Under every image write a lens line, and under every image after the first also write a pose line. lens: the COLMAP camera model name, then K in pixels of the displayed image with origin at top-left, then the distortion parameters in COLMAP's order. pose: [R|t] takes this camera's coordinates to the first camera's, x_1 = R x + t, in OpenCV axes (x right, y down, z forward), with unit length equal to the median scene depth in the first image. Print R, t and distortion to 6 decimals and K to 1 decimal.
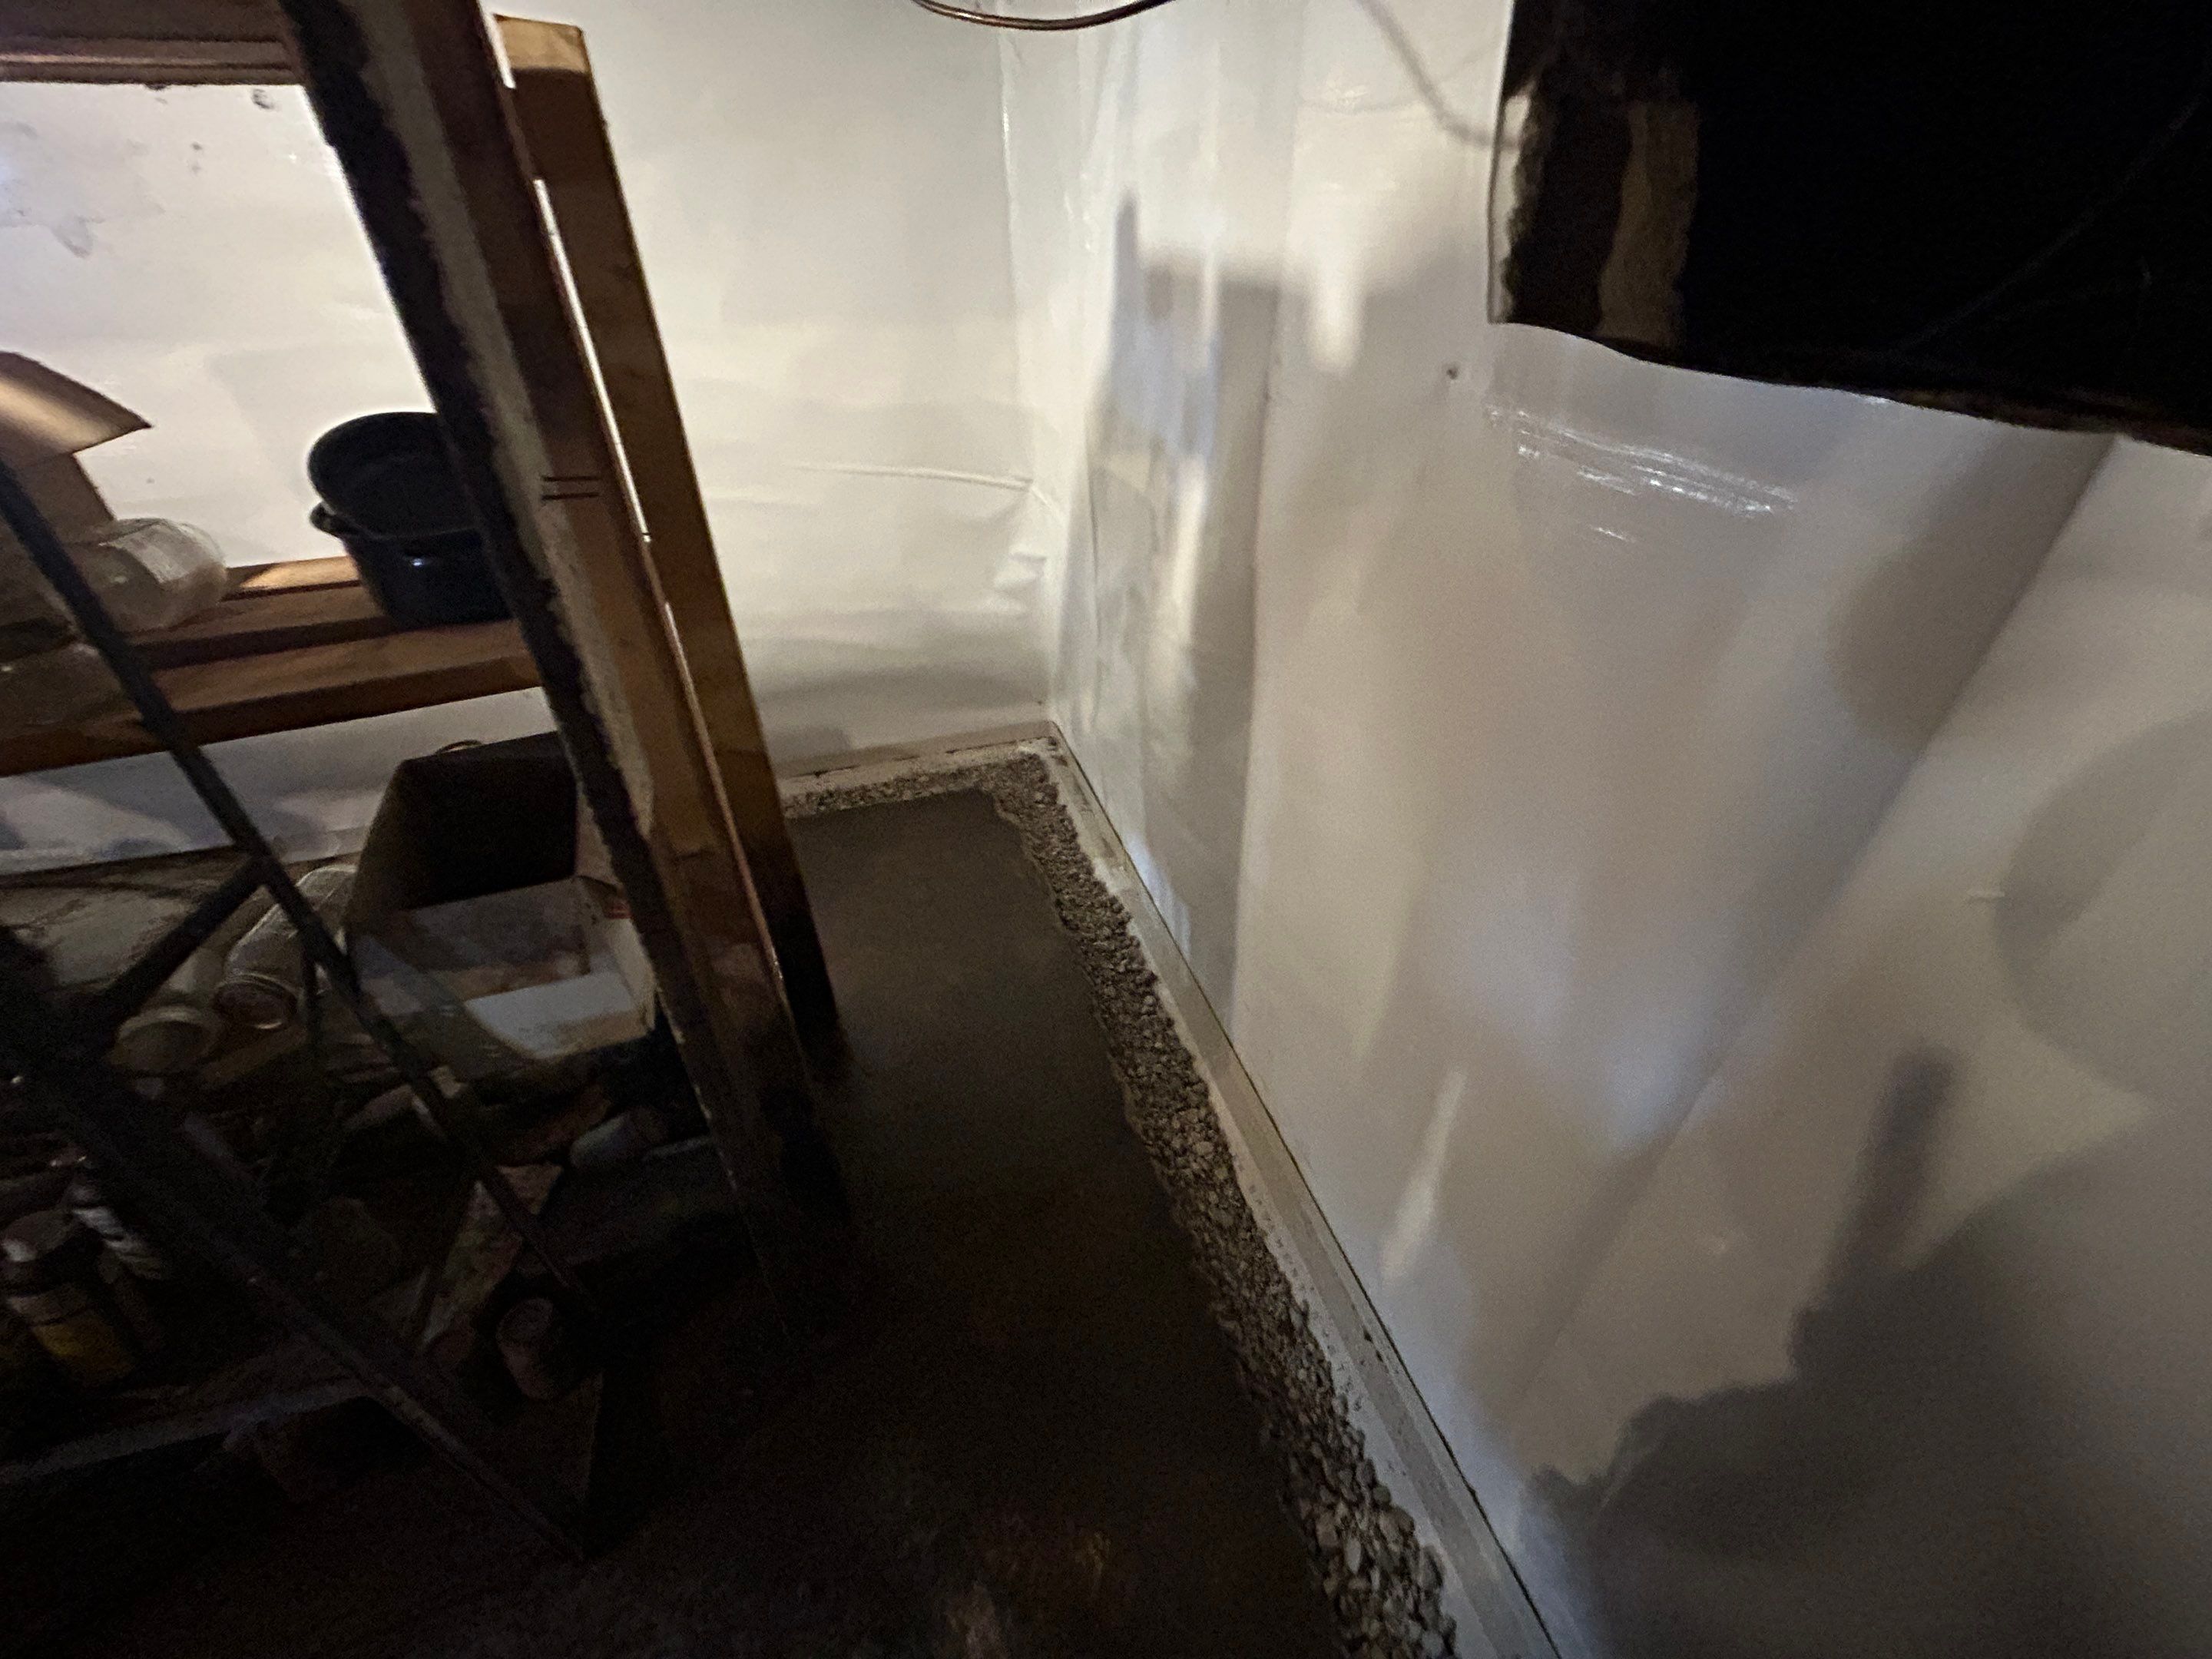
lens RADIAL K [[892.8, 0, 1114.5], [0, 892.8, 825.5], [0, 0, 1]] dist [-0.007999, 0.001762]
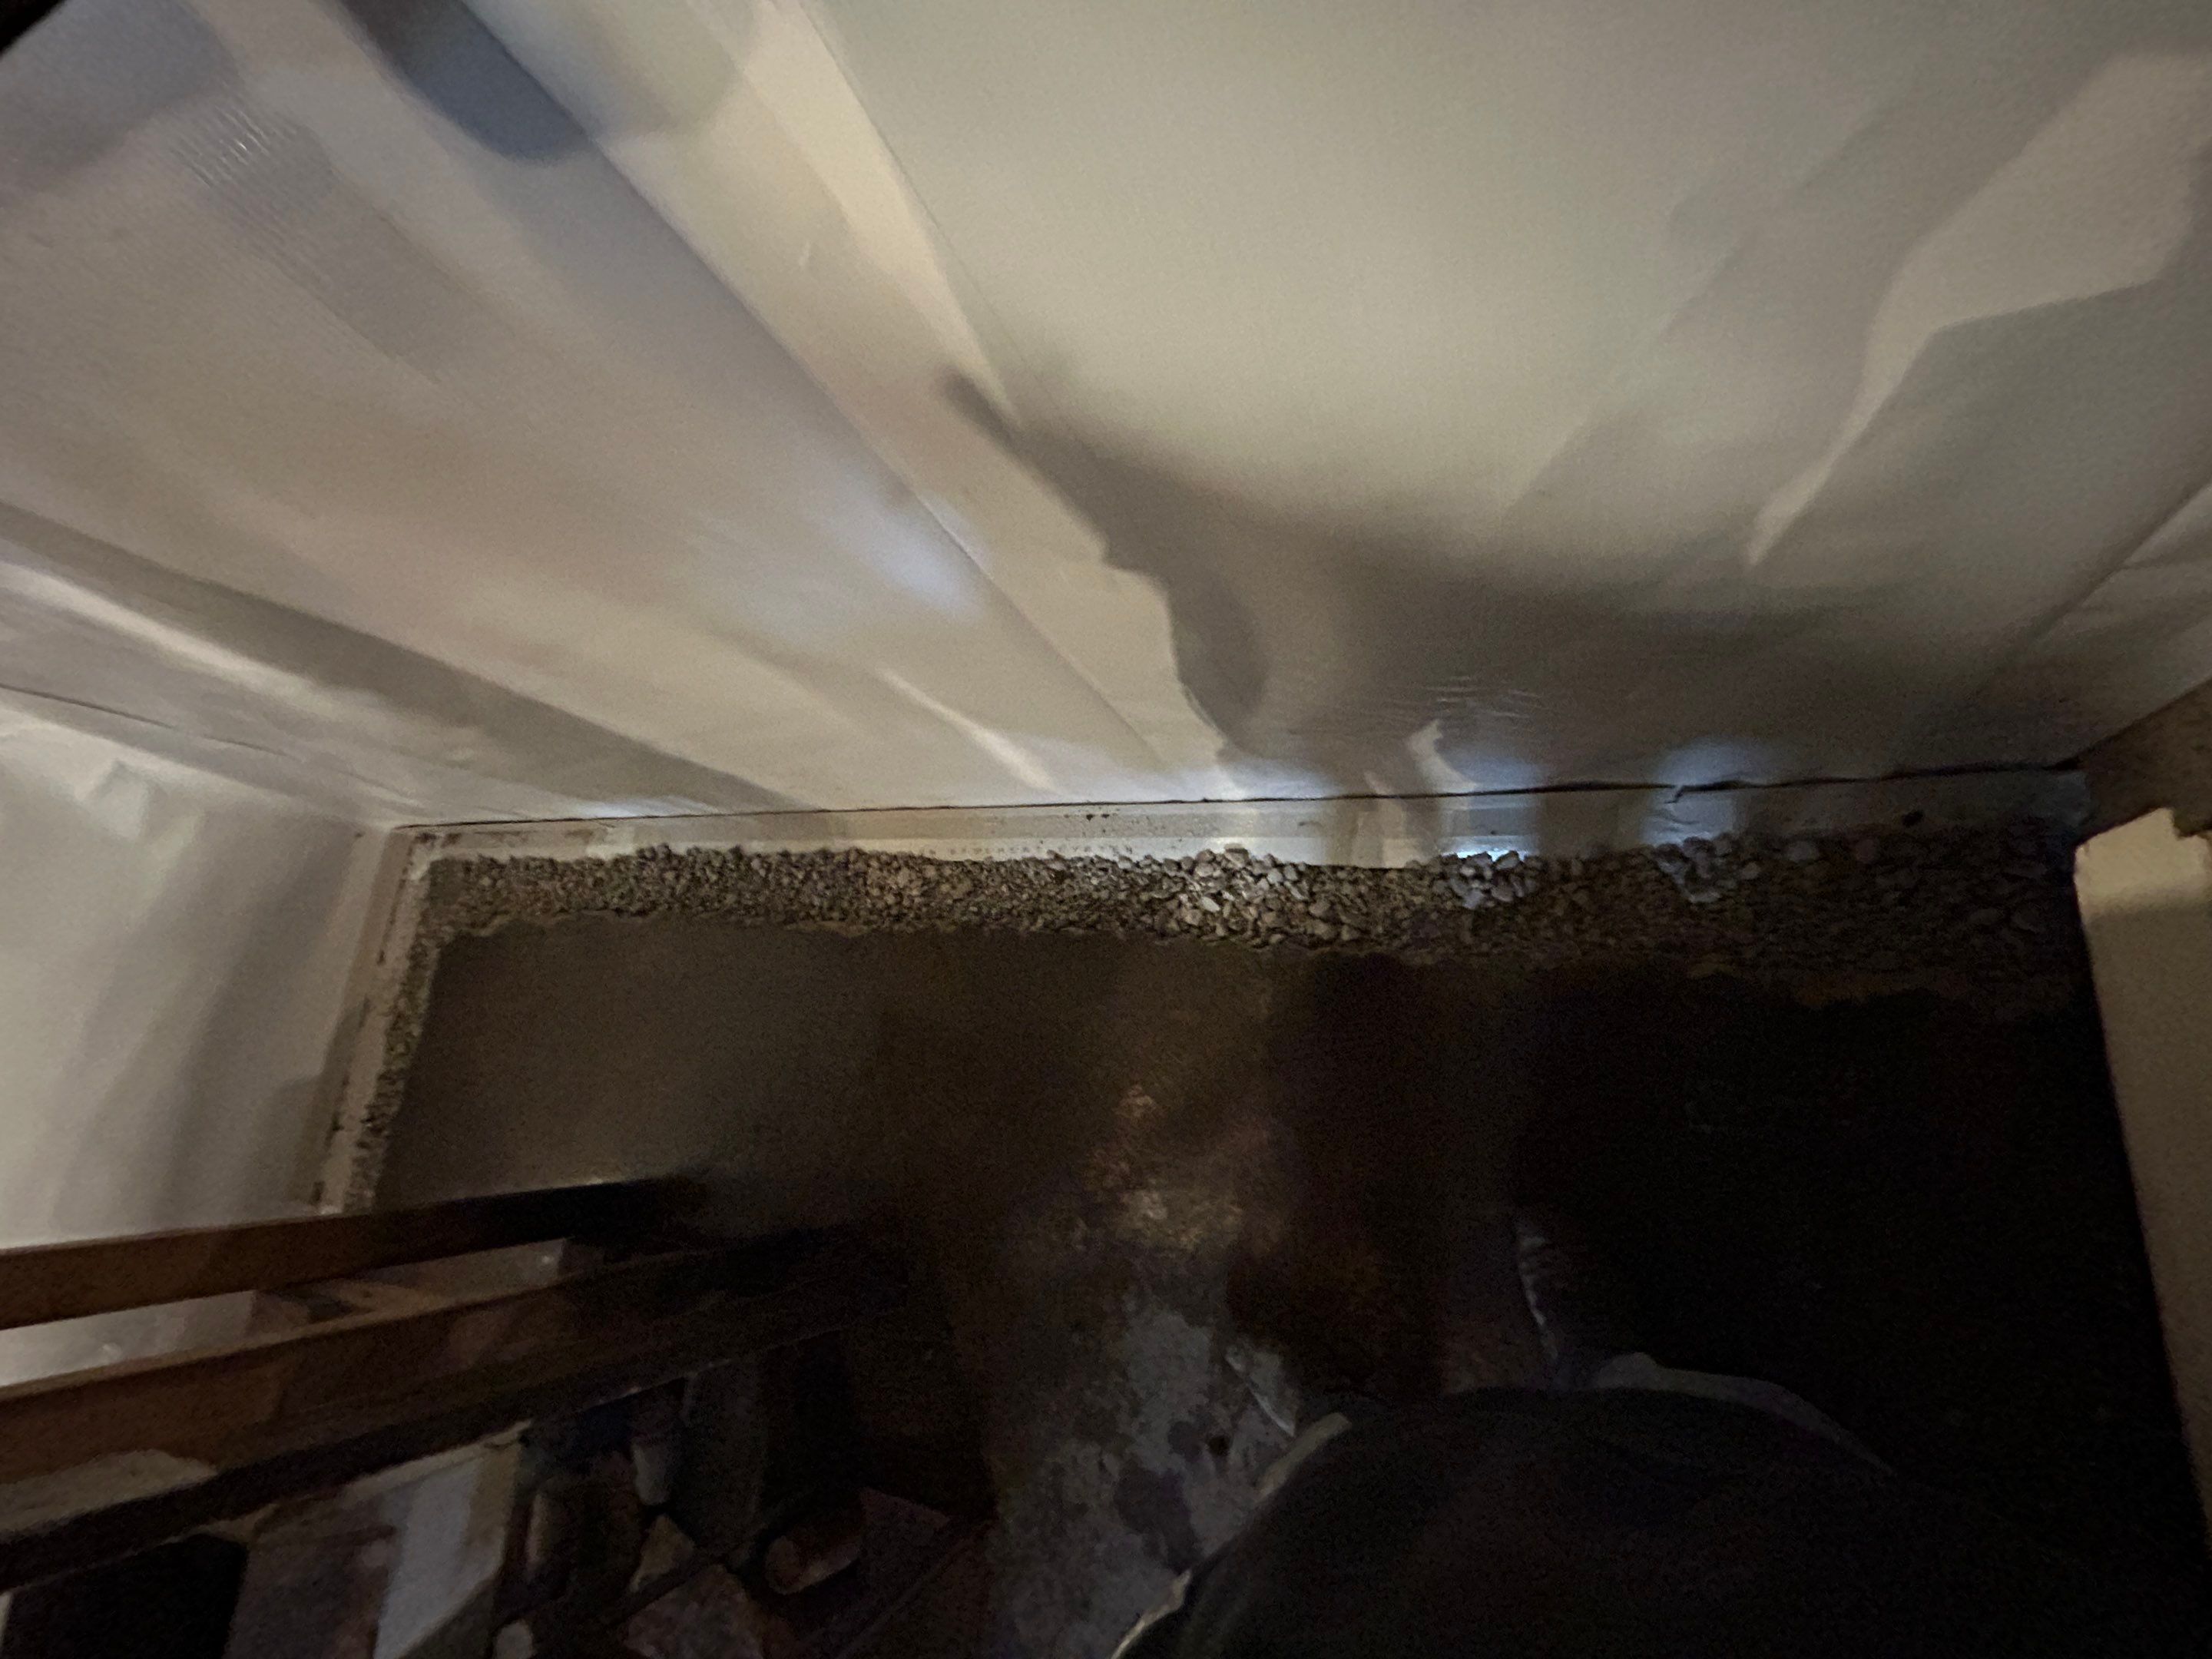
lens RADIAL K [[892.8, 0, 1107.4], [0, 892.8, 824.5], [0, 0, 1]] dist [-0.007999, 0.001762]
pose [[0.352404, -0.926507, 0.131895, 0.099114], [0.799506, 0.371311, 0.472142, 0.032006], [-0.486417, -0.060934, 0.871600, -0.029612]]
